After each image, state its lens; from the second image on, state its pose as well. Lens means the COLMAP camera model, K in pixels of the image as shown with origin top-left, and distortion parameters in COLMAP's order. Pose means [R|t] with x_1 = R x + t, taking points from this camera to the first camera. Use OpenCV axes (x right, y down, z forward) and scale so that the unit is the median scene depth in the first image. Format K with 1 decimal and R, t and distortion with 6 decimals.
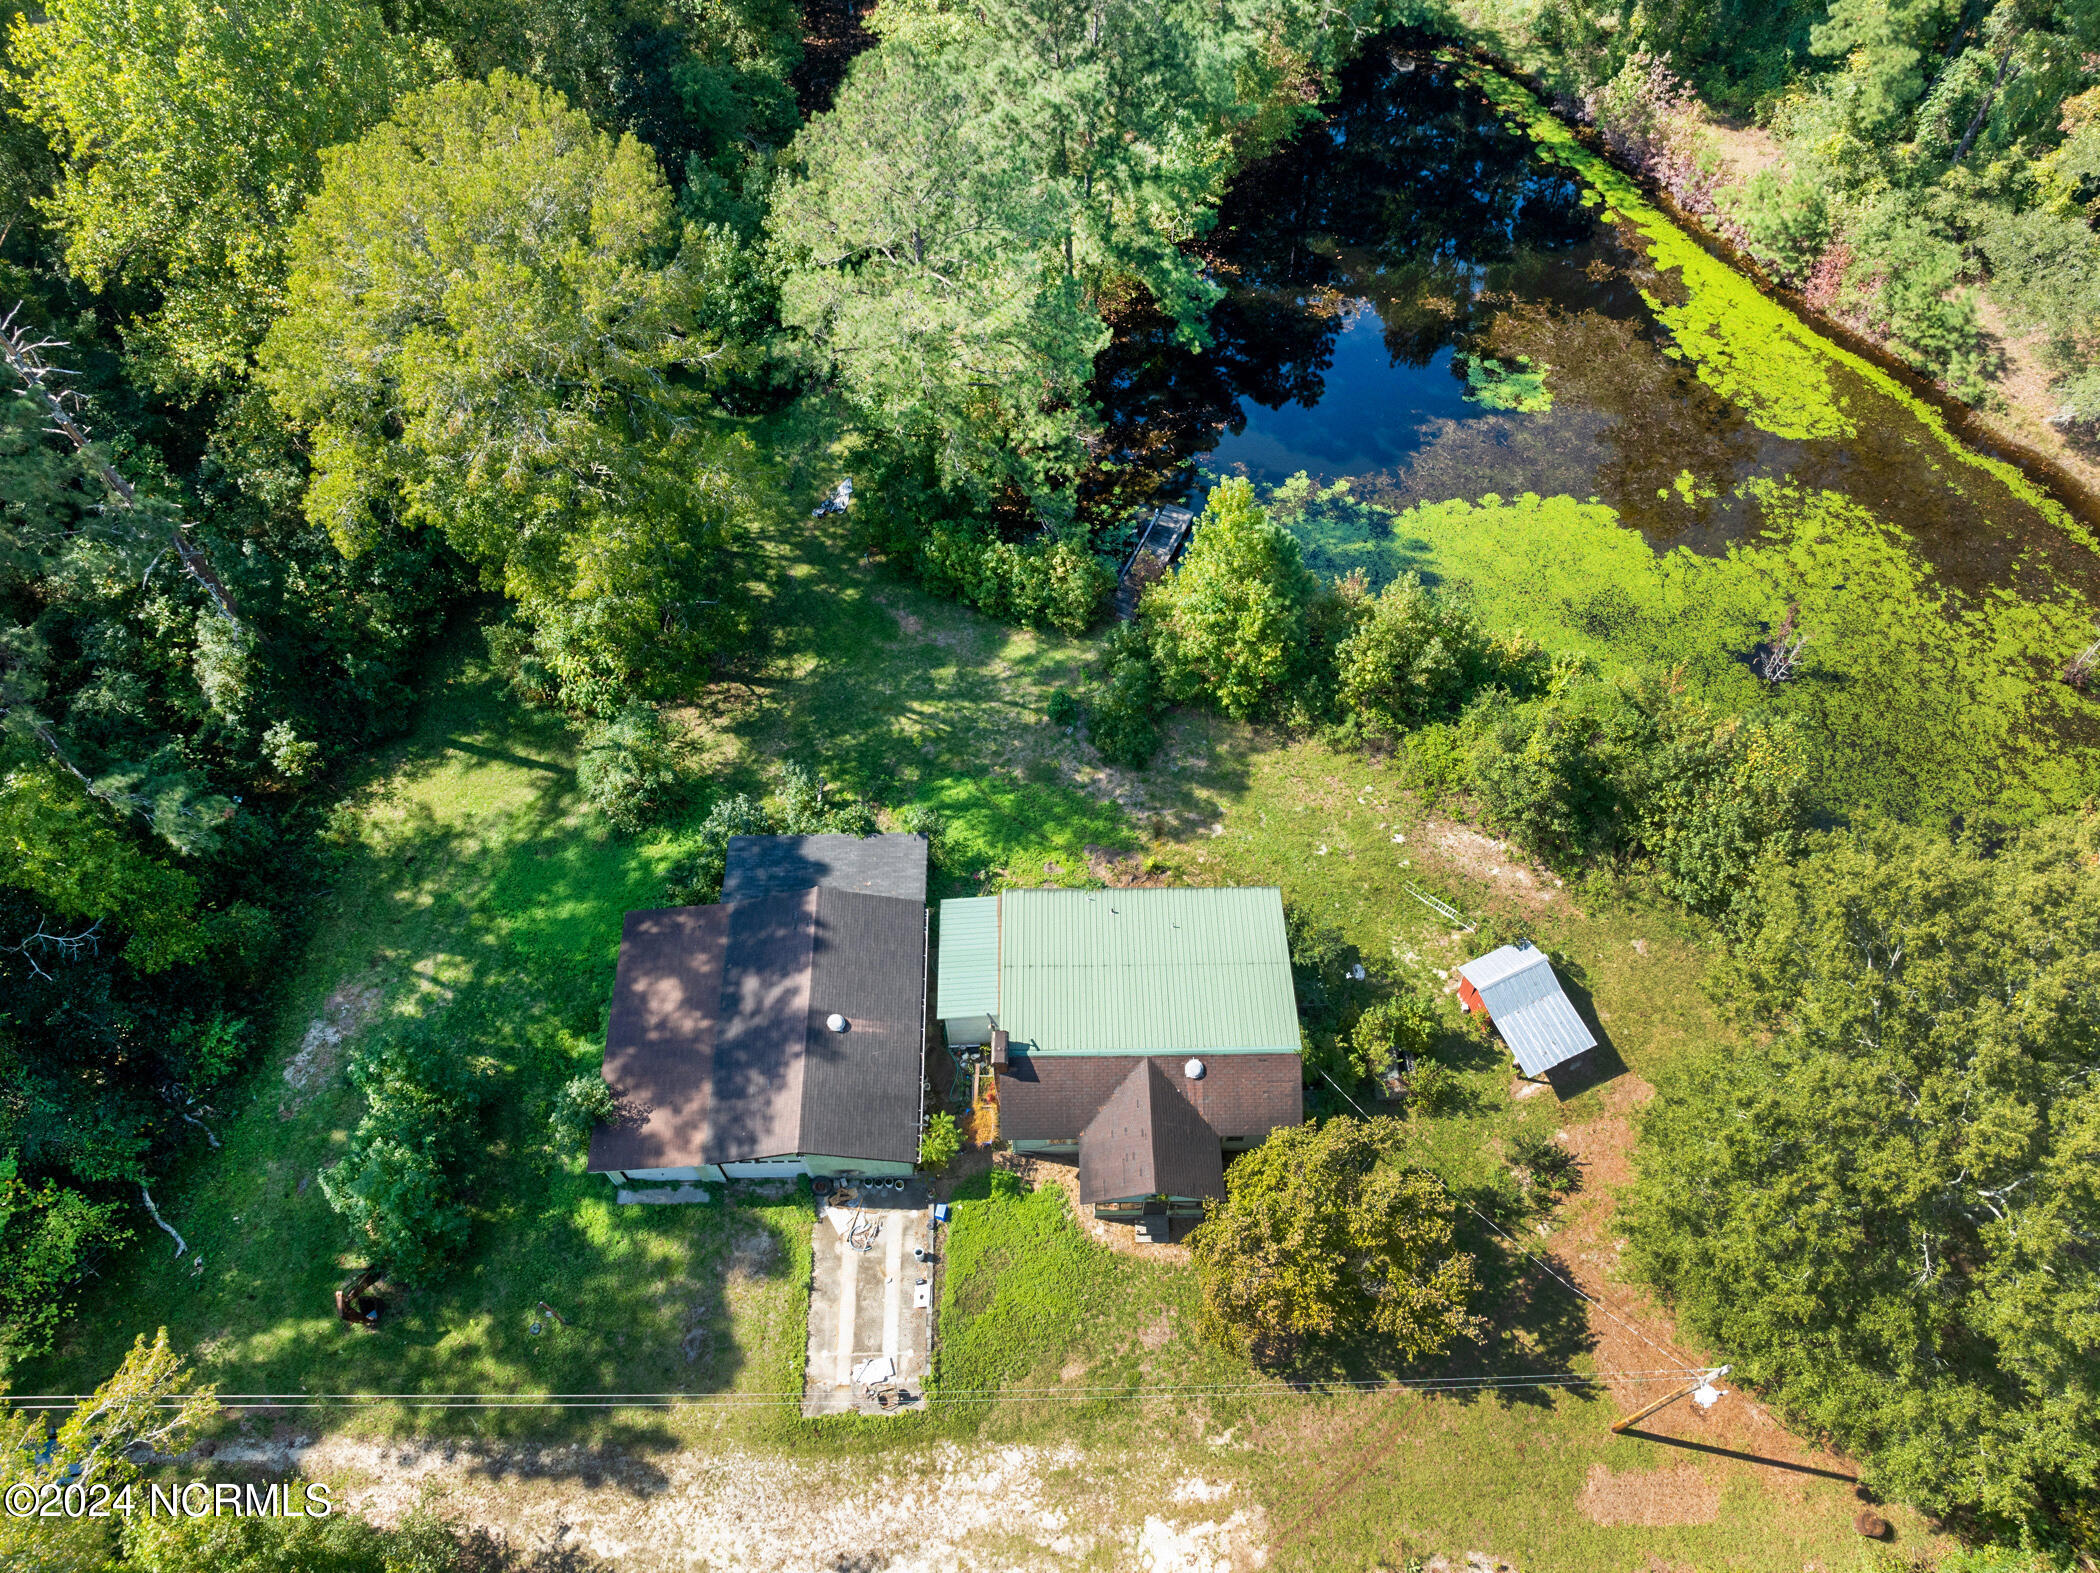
lens RADIAL K [[1489.8, 0, 1044.7], [0, 1489.8, 789.9], [0, 0, 1]] dist [-0.046157, 0.002139]
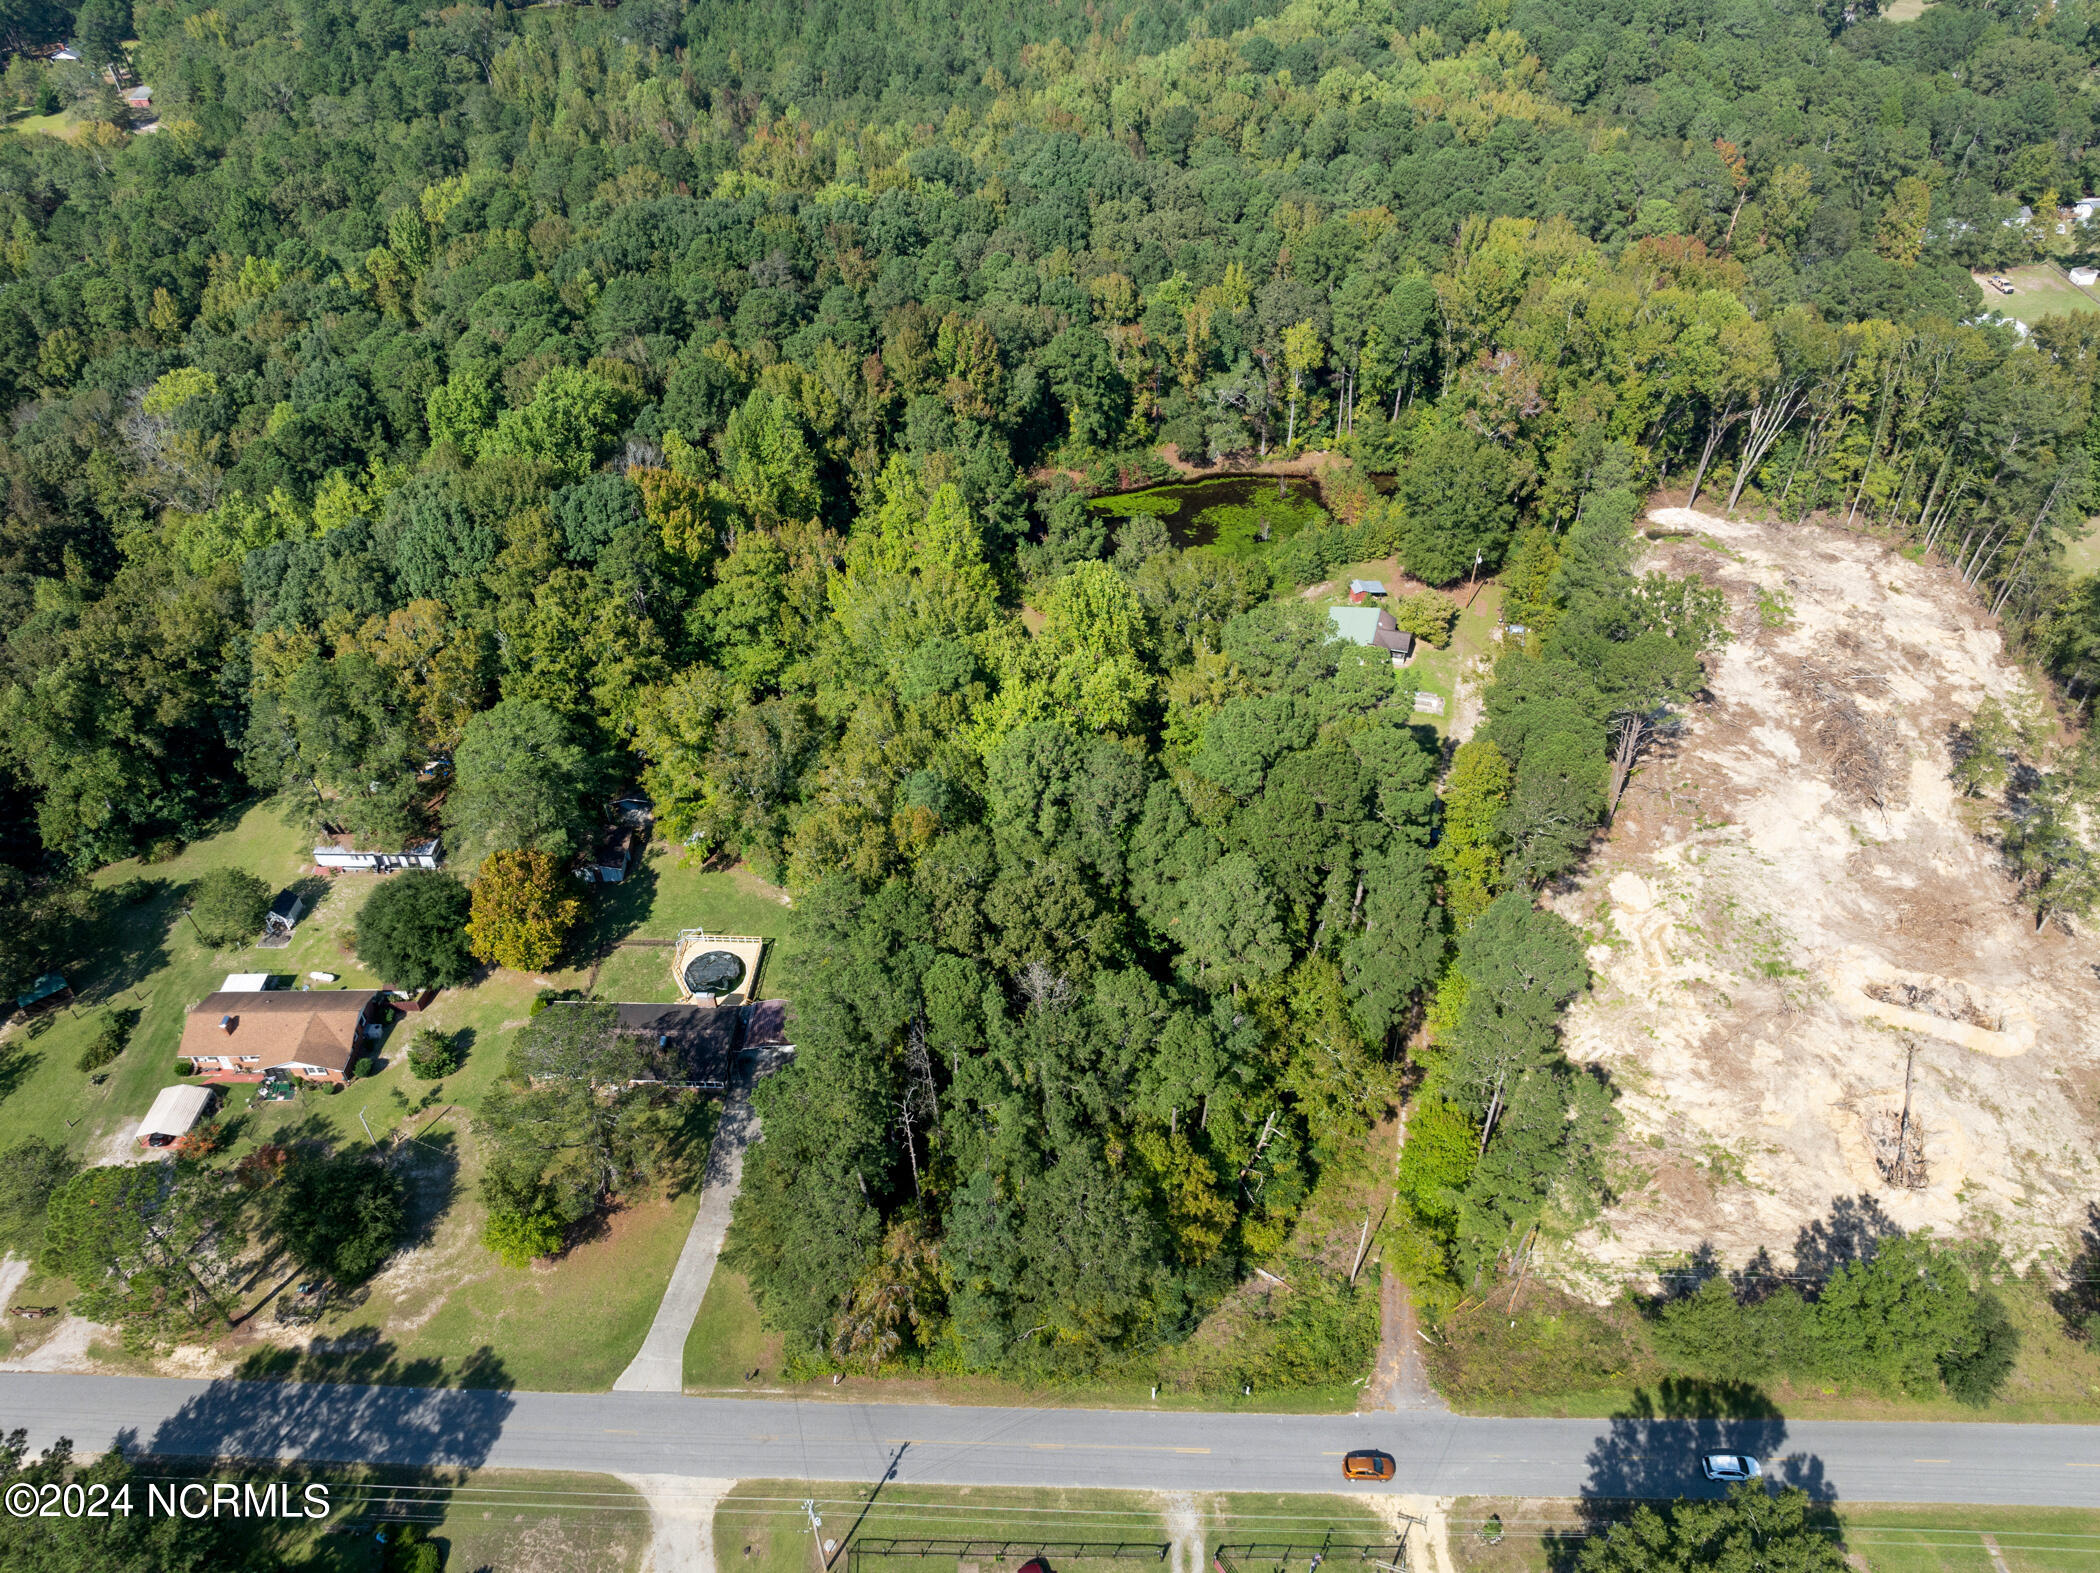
lens RADIAL K [[1477.8, 0, 1045.1], [0, 1477.8, 795.2], [0, 0, 1]] dist [-0.044583, 0.015264]
pose [[0.301543, -0.618235, 0.725849, -2.996274], [0.809191, 0.568572, 0.148109, -0.783216], [-0.504264, 0.542689, 0.671719, -0.873491]]
